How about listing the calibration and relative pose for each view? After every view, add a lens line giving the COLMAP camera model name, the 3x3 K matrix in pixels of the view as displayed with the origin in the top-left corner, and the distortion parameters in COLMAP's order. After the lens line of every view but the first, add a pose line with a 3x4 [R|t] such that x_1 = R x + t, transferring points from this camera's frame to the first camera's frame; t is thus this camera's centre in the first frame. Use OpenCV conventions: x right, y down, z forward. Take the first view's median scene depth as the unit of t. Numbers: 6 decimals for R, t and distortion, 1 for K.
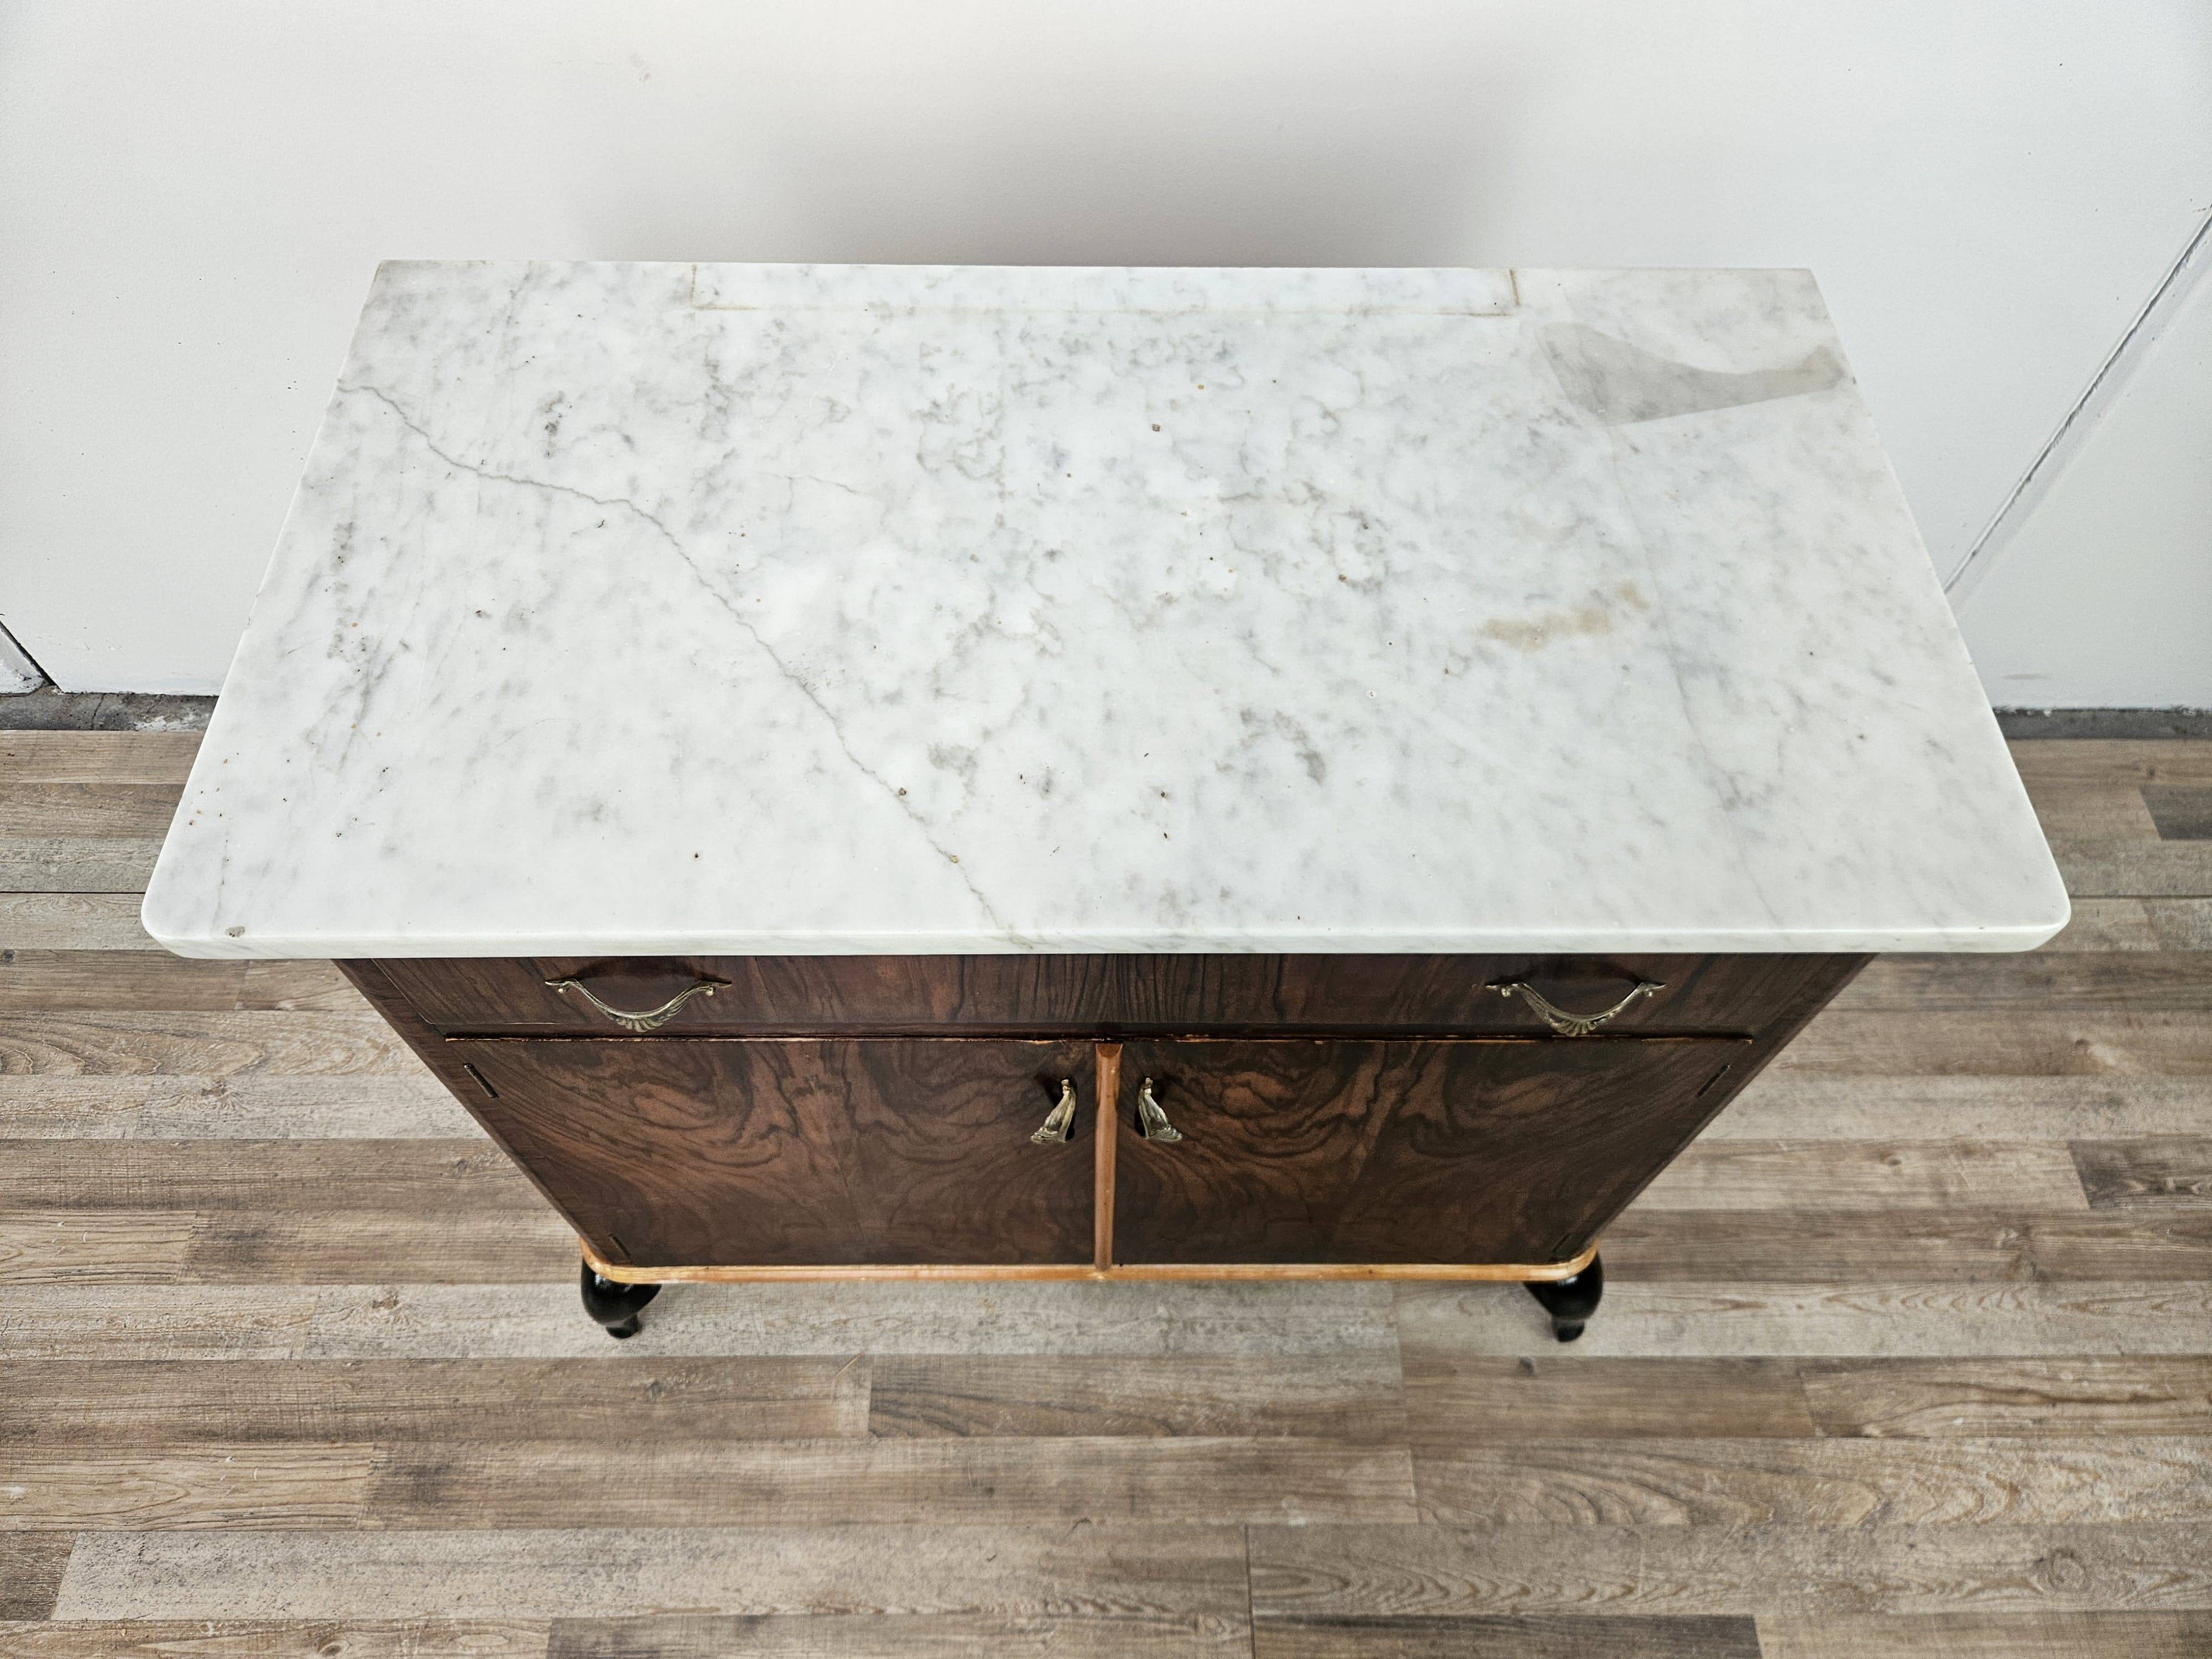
lens RADIAL K [[1489.4, 0, 1093.9], [0, 1489.4, 811.9], [0, 0, 1]] dist [0.052771, -0.054703]
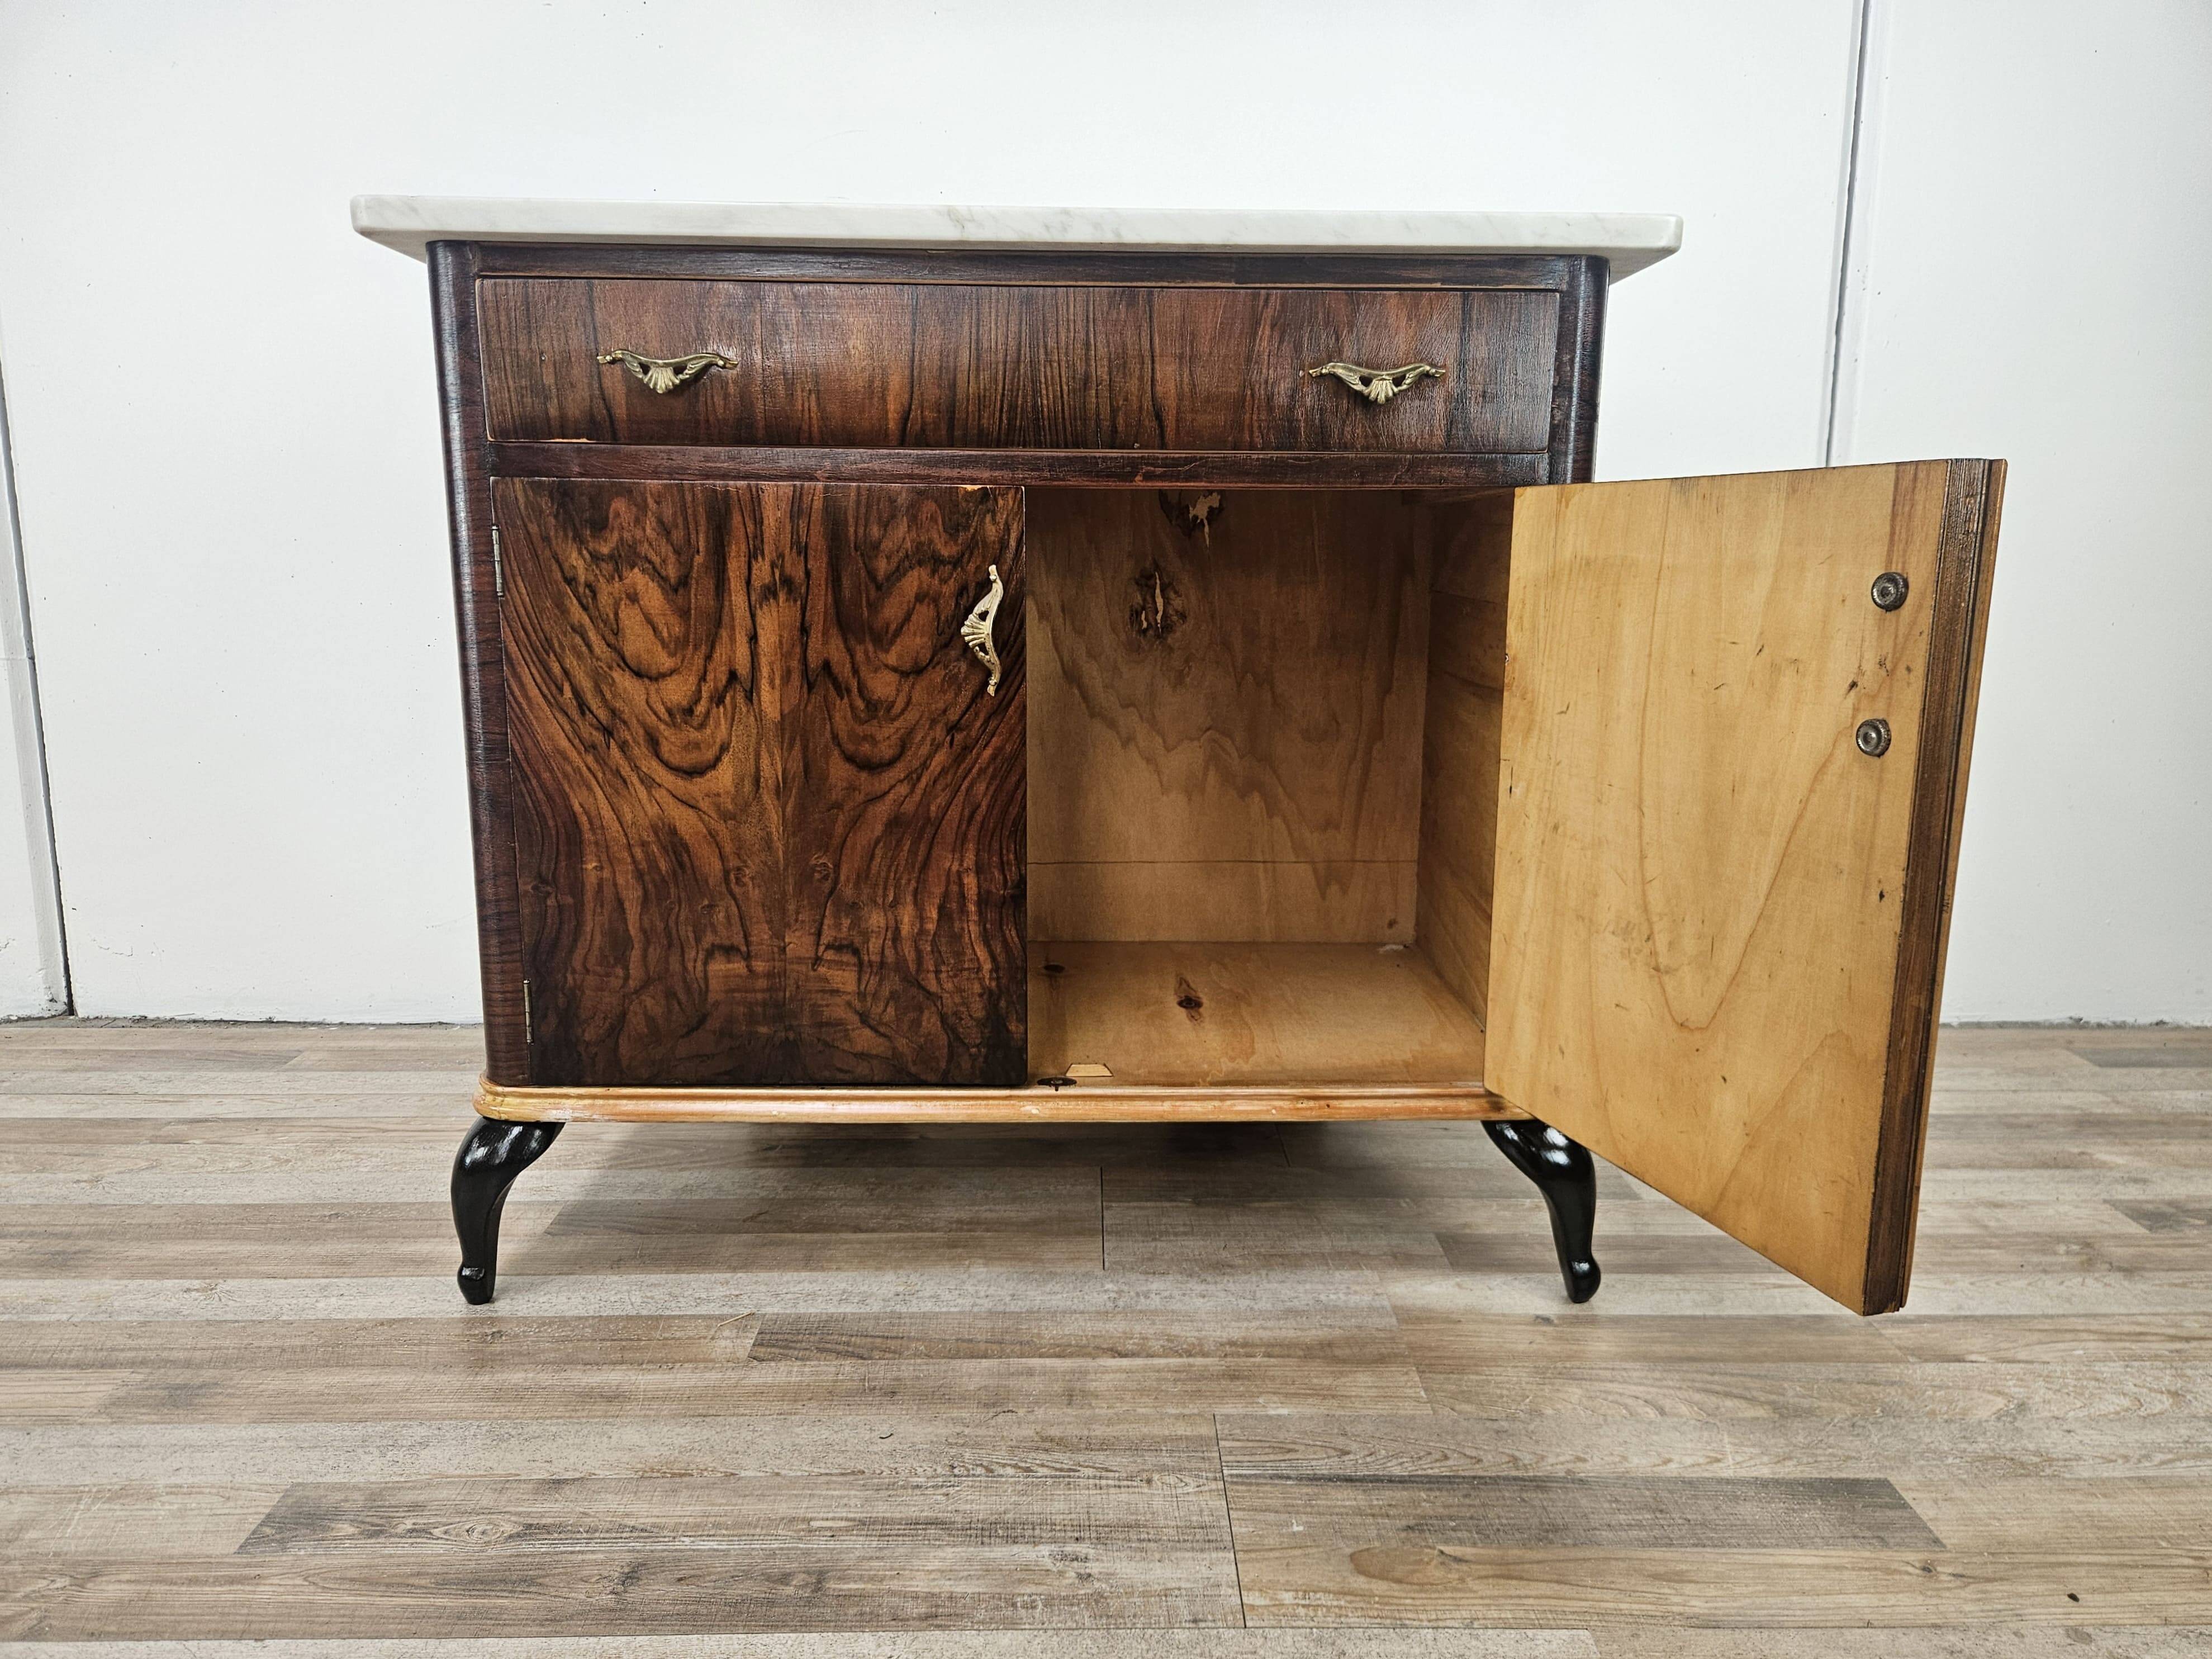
lens RADIAL K [[1502.9, 0, 1113.5], [0, 1502.9, 832.9], [0, 0, 1]] dist [0.053591, -0.052671]
pose [[0.999885, -0.010603, 0.010867, 0.042665], [0.015180, 0.684580, -0.728780, 0.827844], [0.000288, 0.728861, 0.684662, 0.231697]]
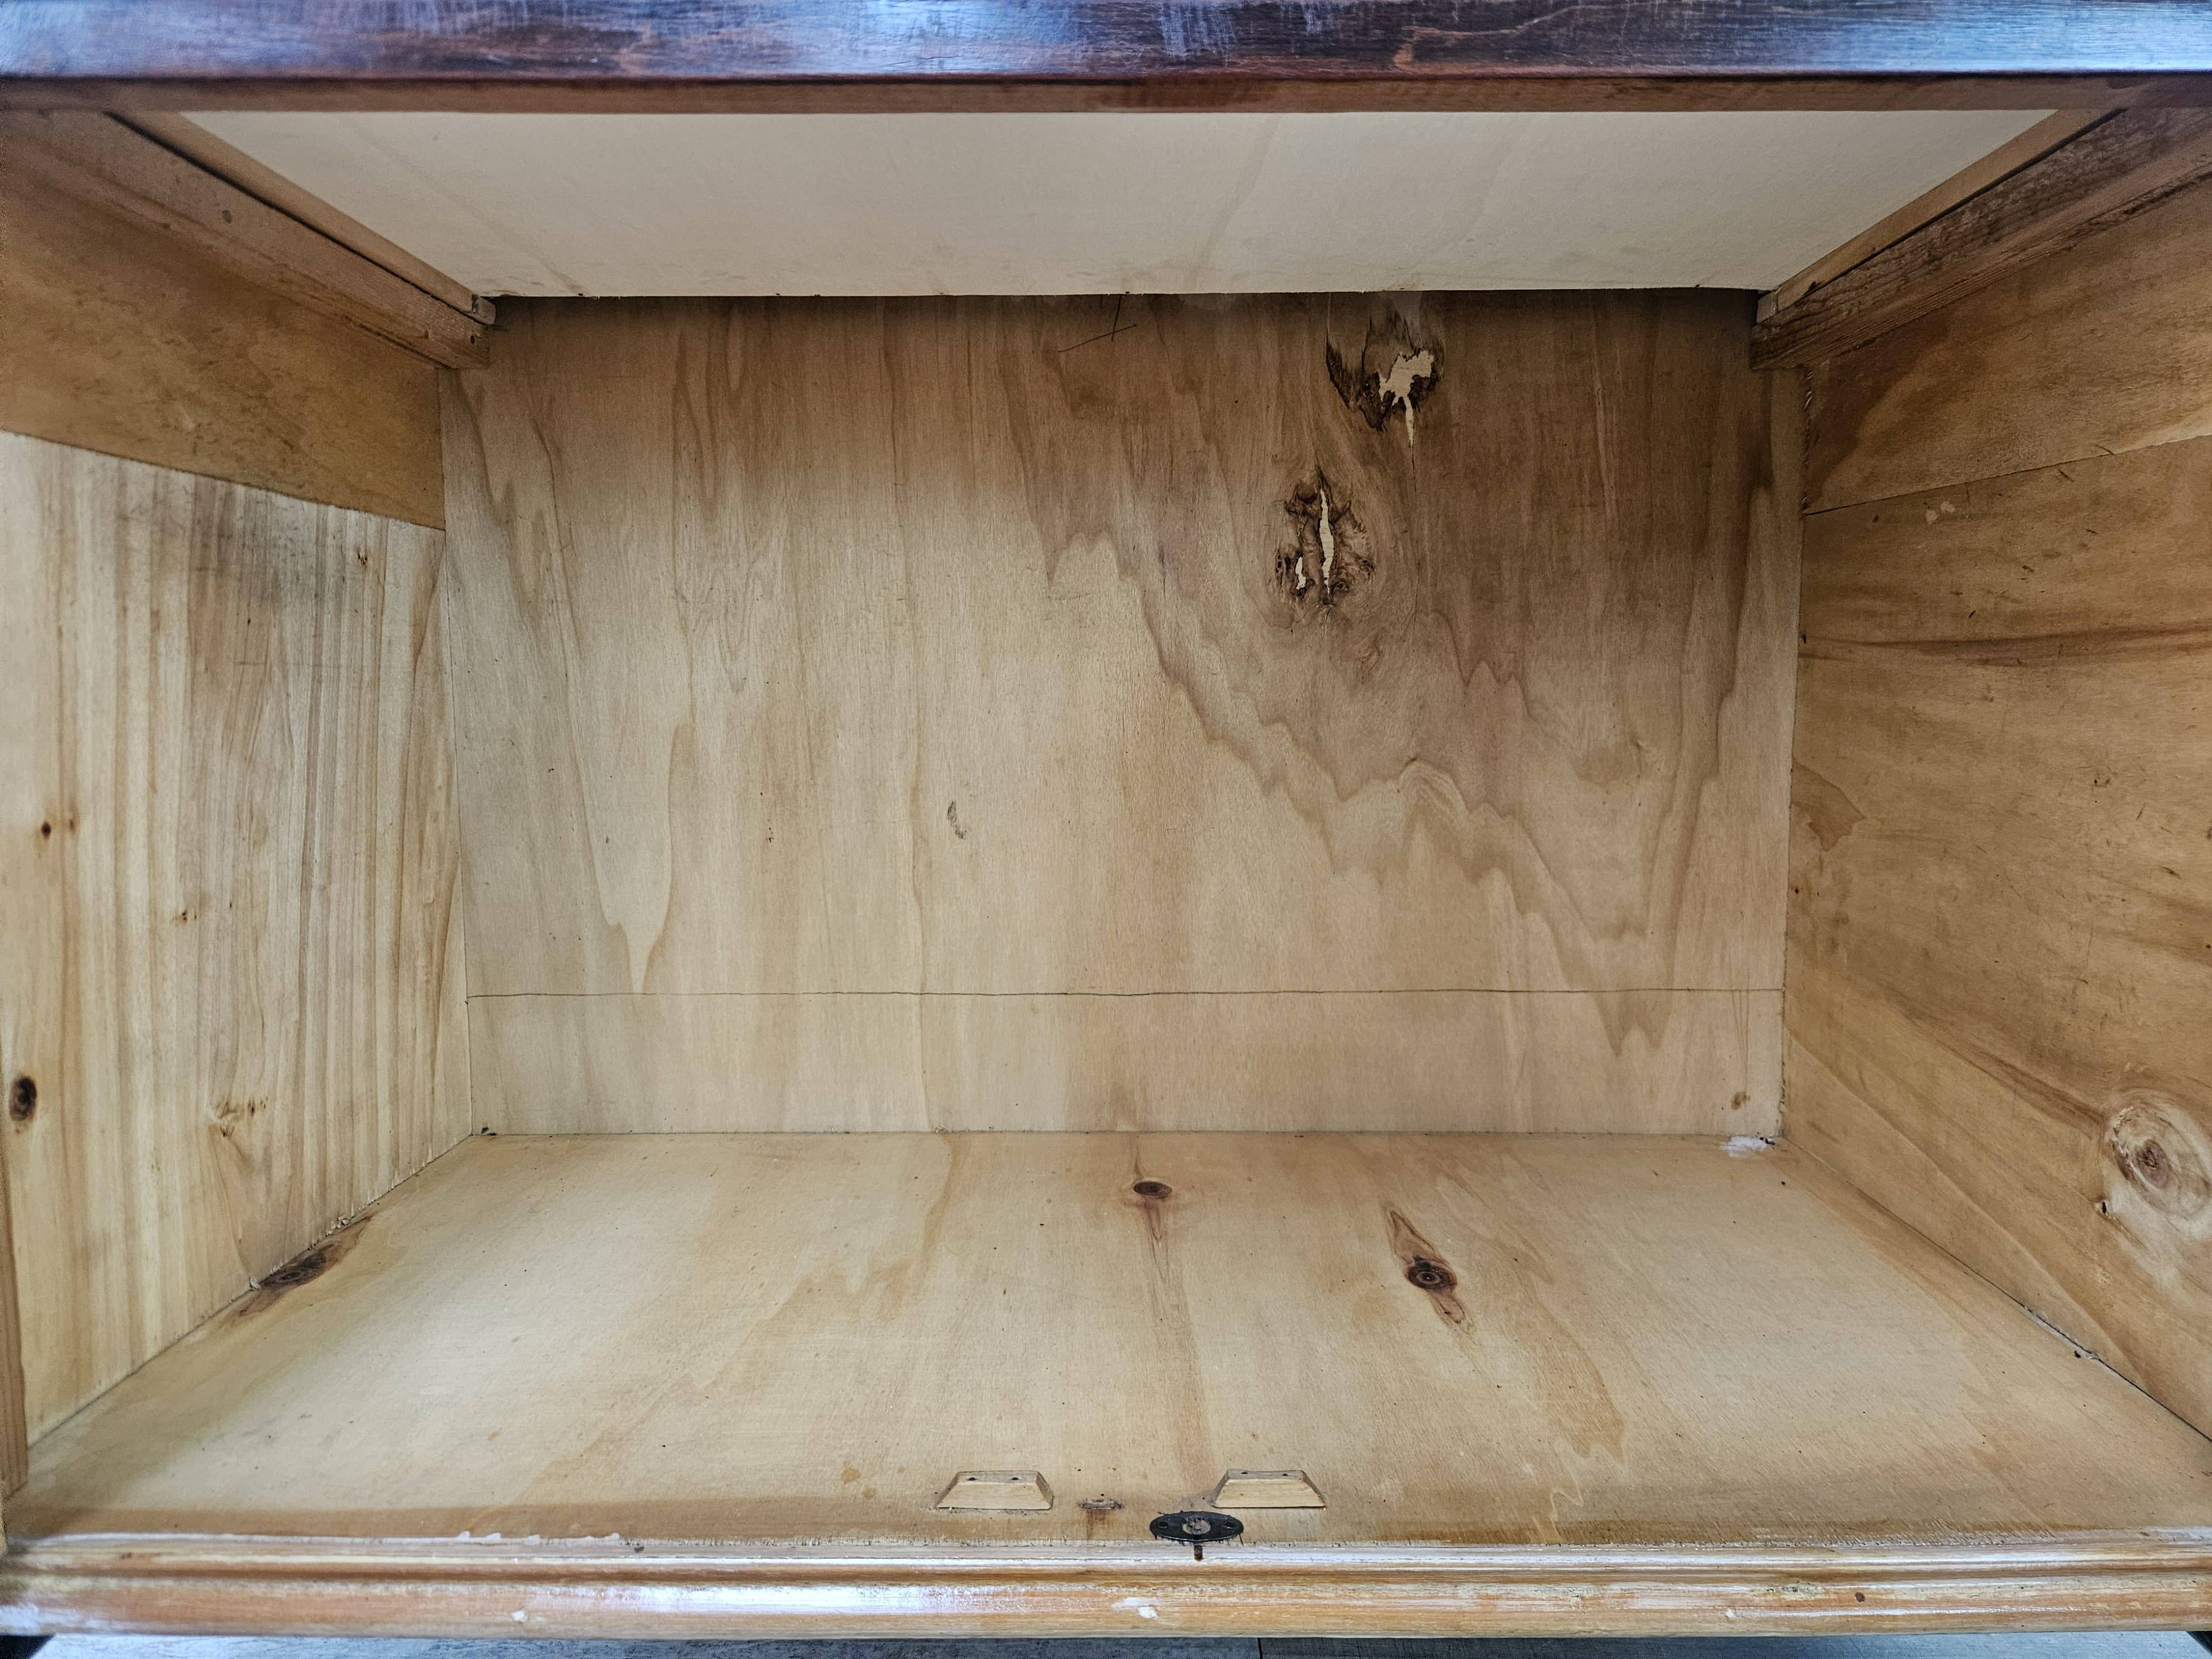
lens RADIAL K [[1489.2, 0, 1117.4], [0, 1489.2, 817.5], [0, 0, 1]] dist [0.056873, -0.047837]
pose [[0.999787, -0.016464, -0.012416, 0.004948], [0.000354, 0.615740, -0.787950, 0.465255], [0.020618, 0.787778, 0.615615, 0.578796]]
